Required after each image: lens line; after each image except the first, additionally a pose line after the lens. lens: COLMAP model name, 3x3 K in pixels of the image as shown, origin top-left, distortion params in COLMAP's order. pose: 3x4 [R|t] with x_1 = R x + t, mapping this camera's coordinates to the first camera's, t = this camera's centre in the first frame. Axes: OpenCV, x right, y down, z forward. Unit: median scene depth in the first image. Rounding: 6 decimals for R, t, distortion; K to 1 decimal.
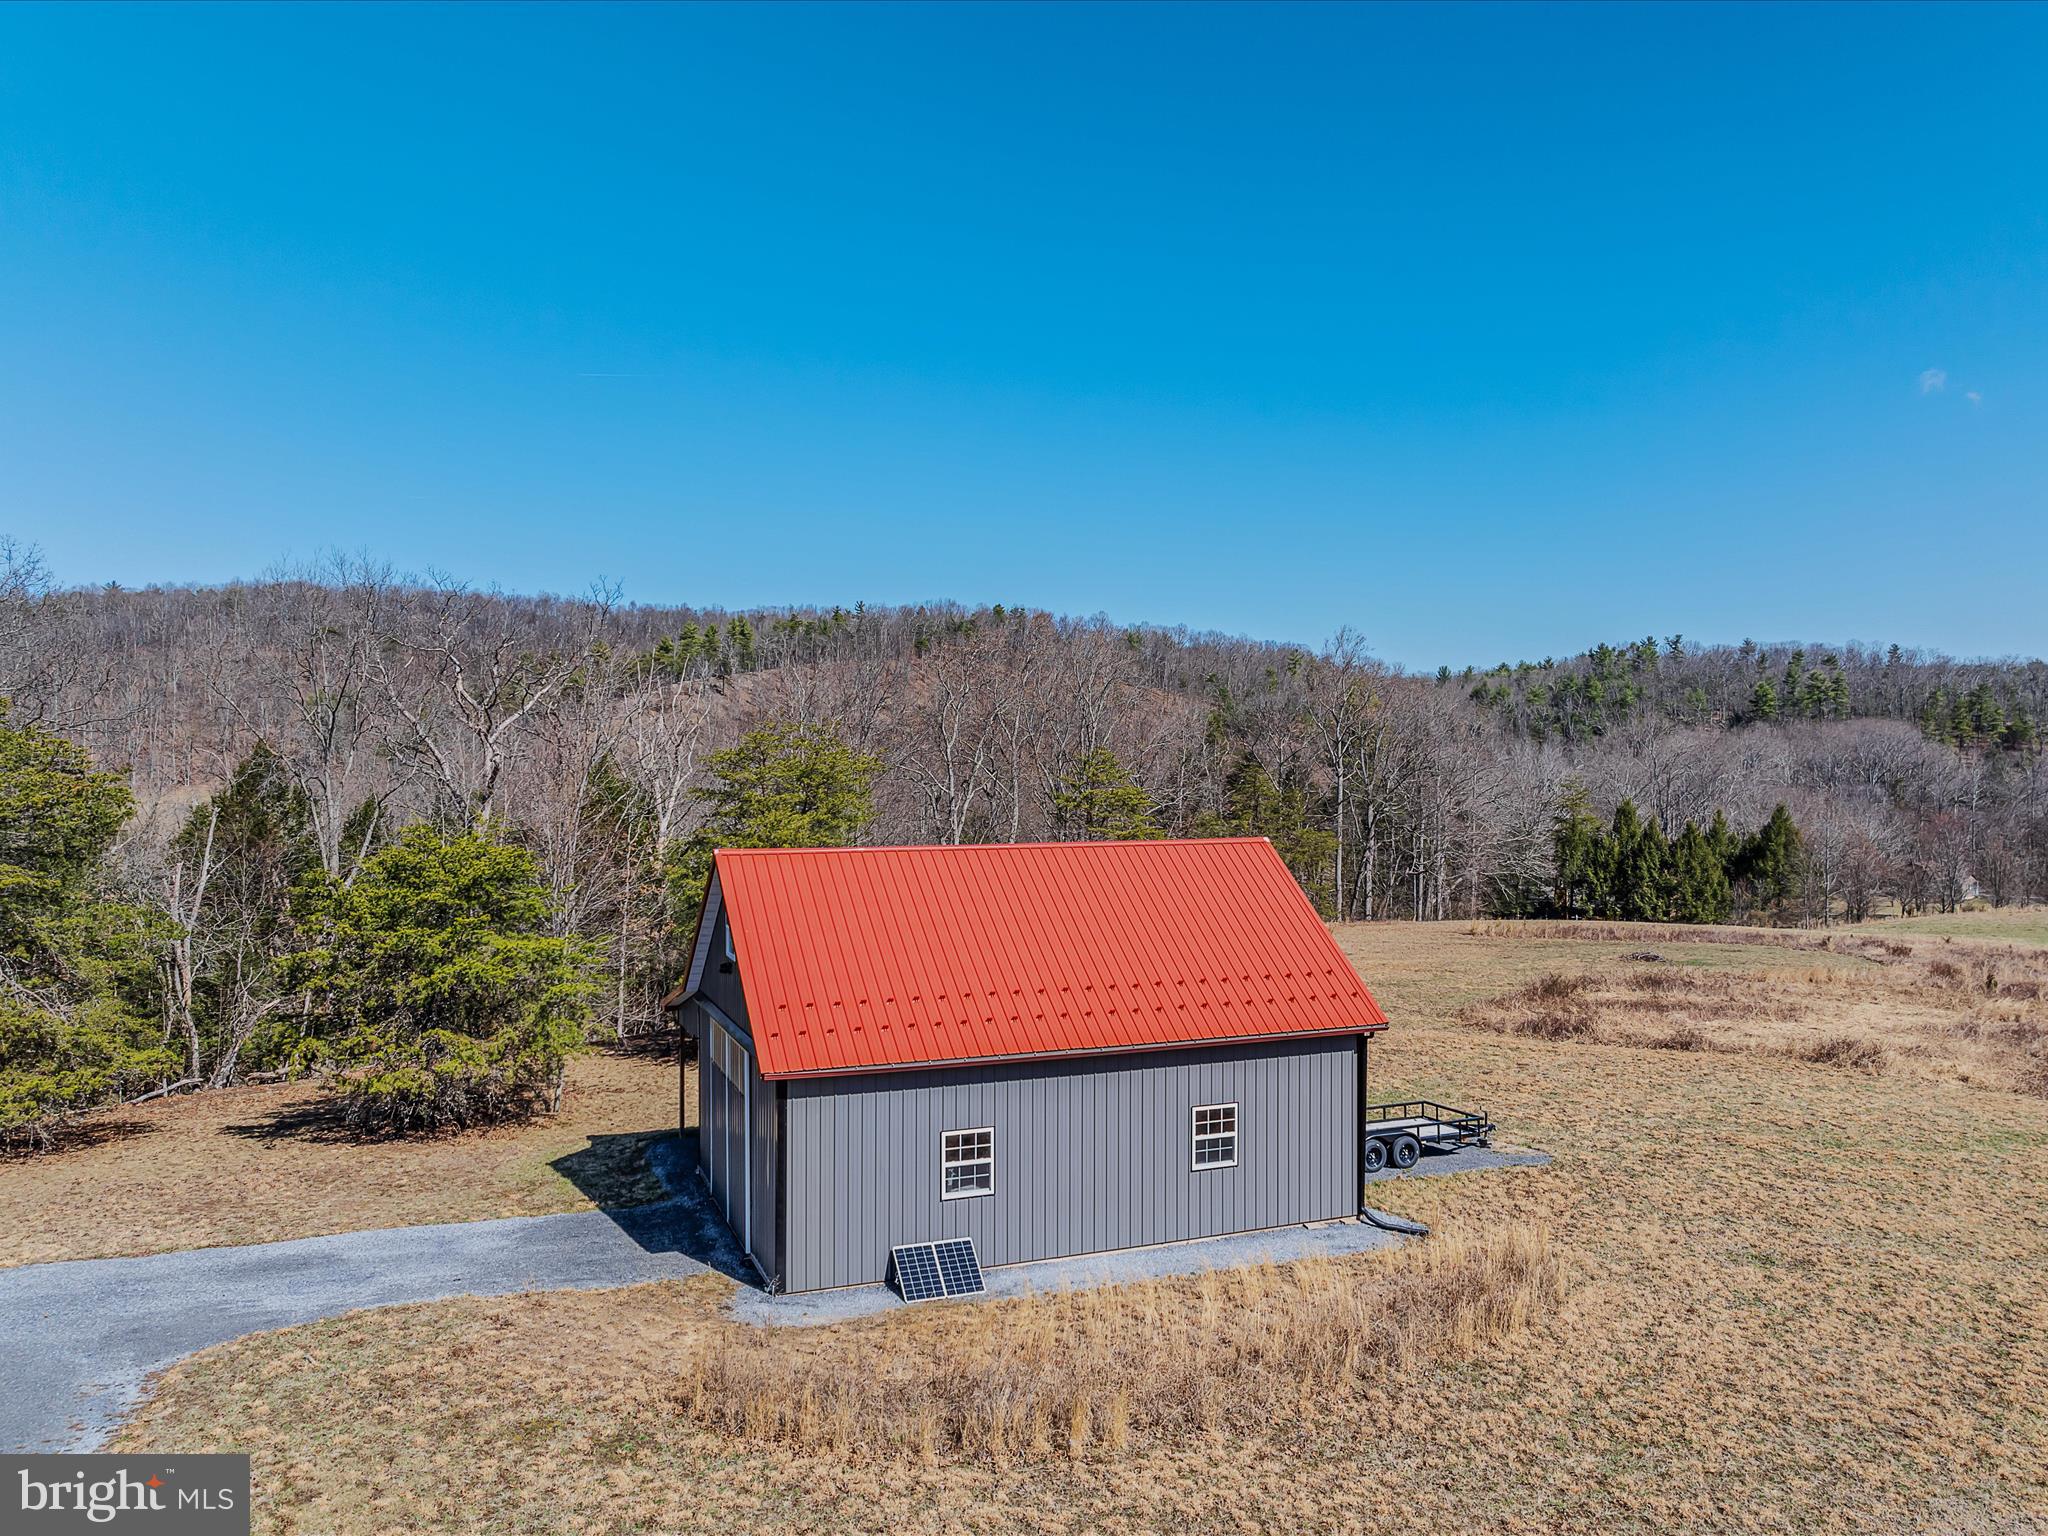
lens RADIAL K [[1430.2, 0, 1031.5], [0, 1430.2, 766.6], [0, 0, 1]] dist [-0.048327, 0.014853]
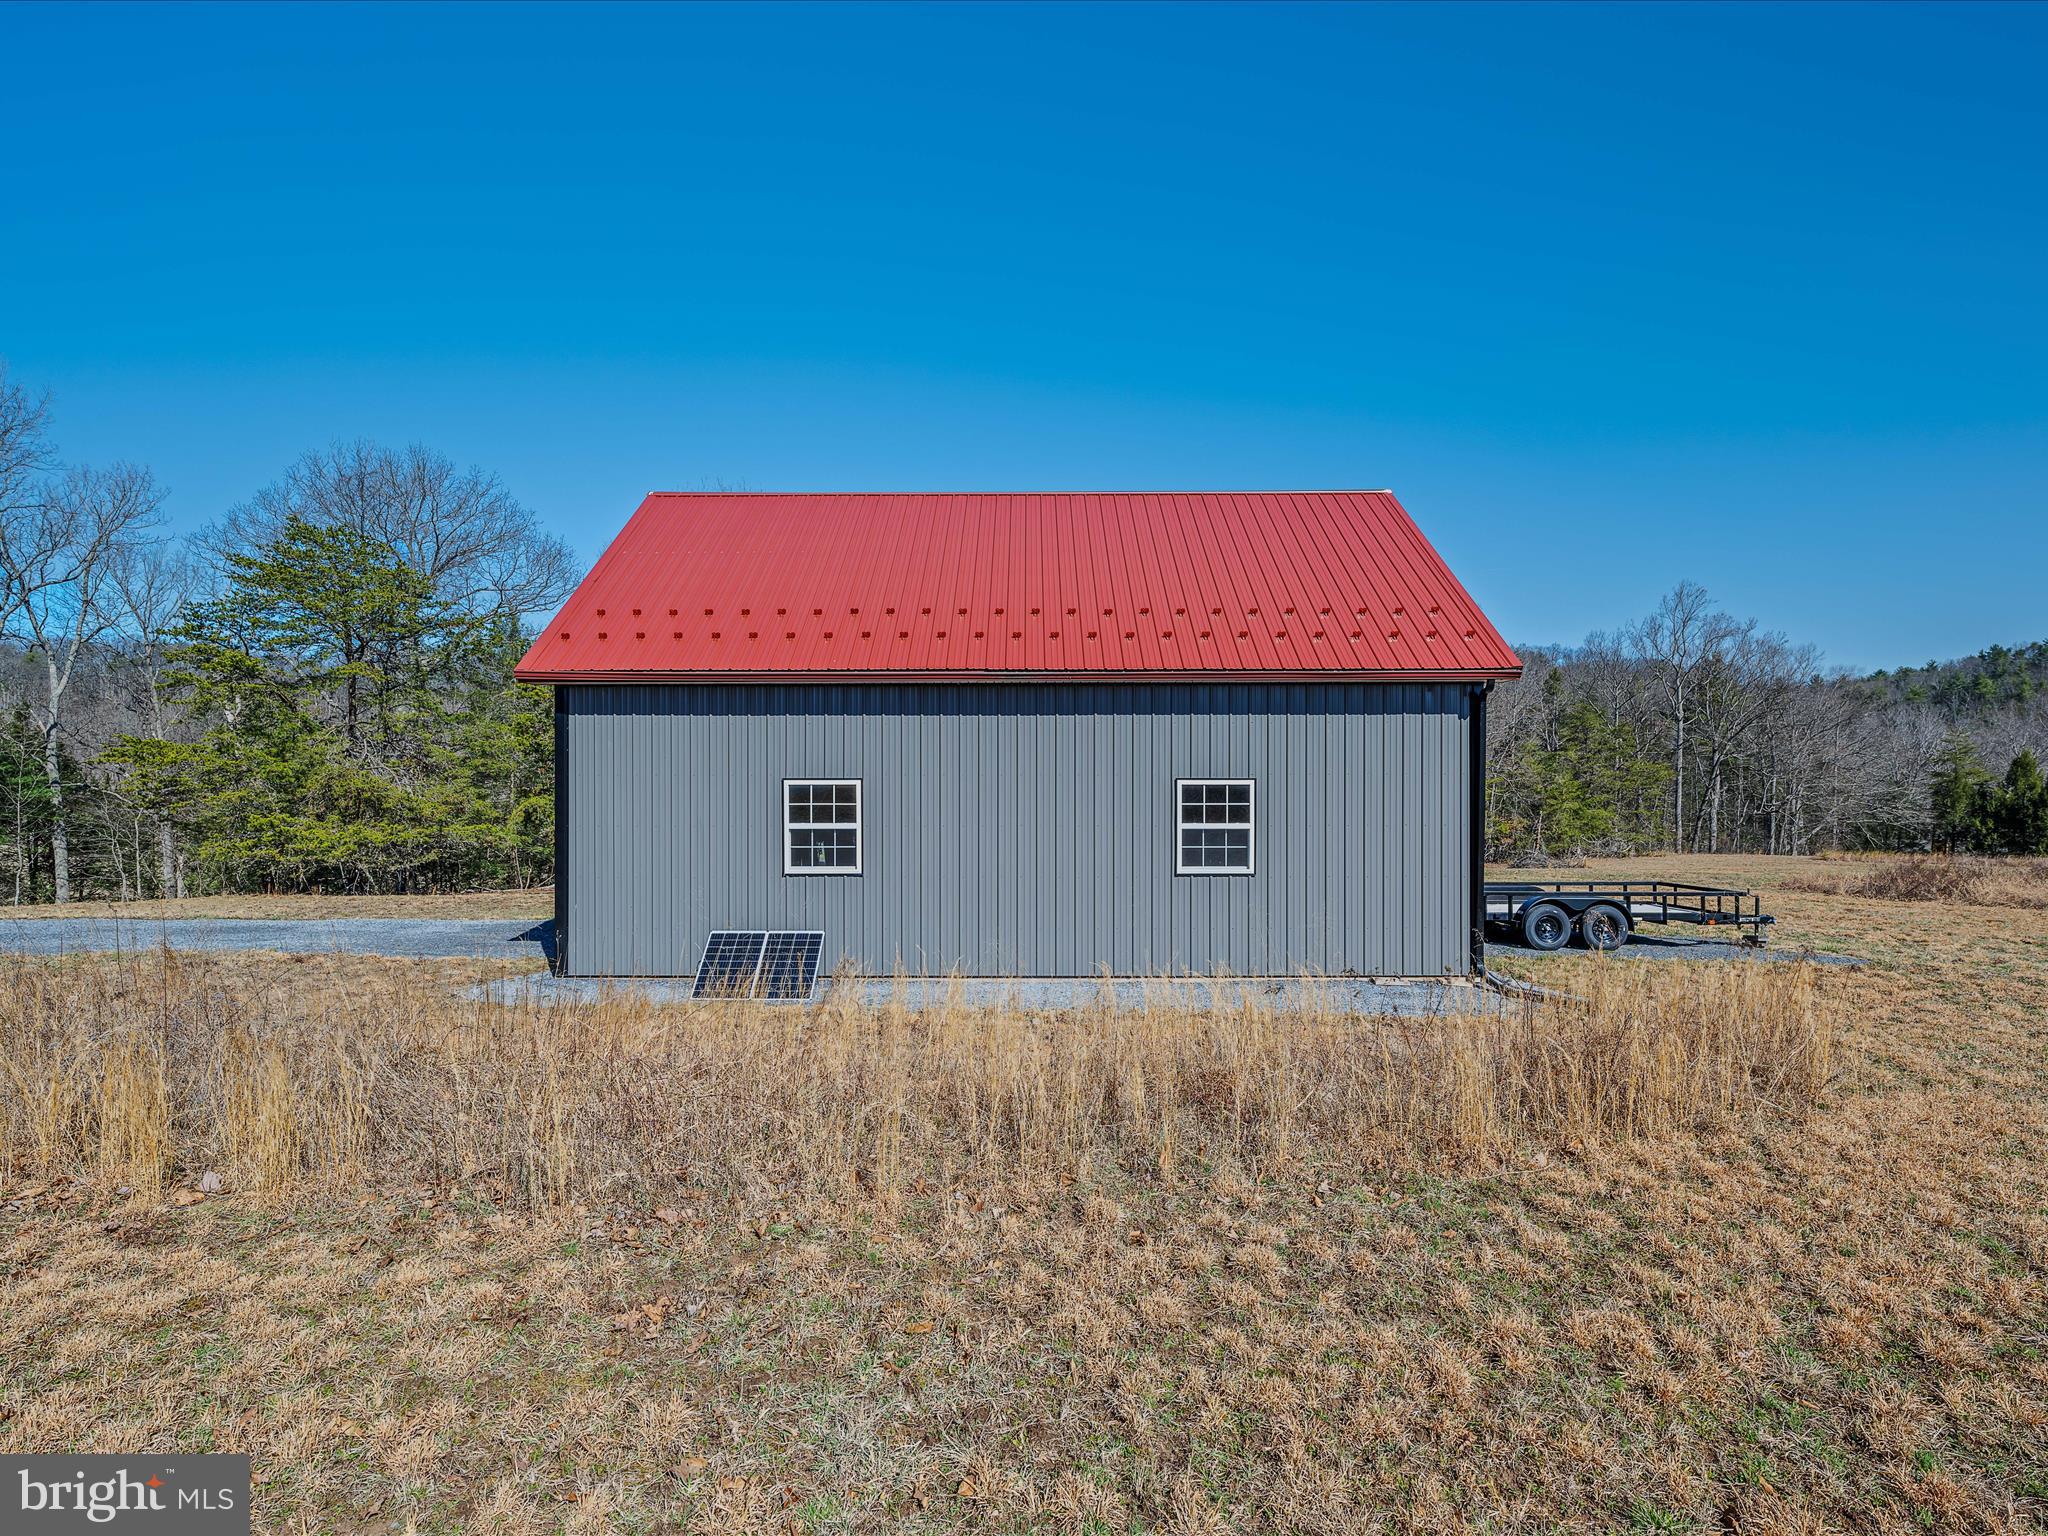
lens RADIAL K [[1014.5, 0, 1021.8], [0, 1014.5, 777.5], [0, 0, 1]] dist [-0.002603, 0.000577]
pose [[0.927502, 0.001842, -0.373813, 0.222070], [0.002385, 0.999938, 0.010844, 0.231446], [0.373810, -0.010950, 0.927441, 0.527117]]
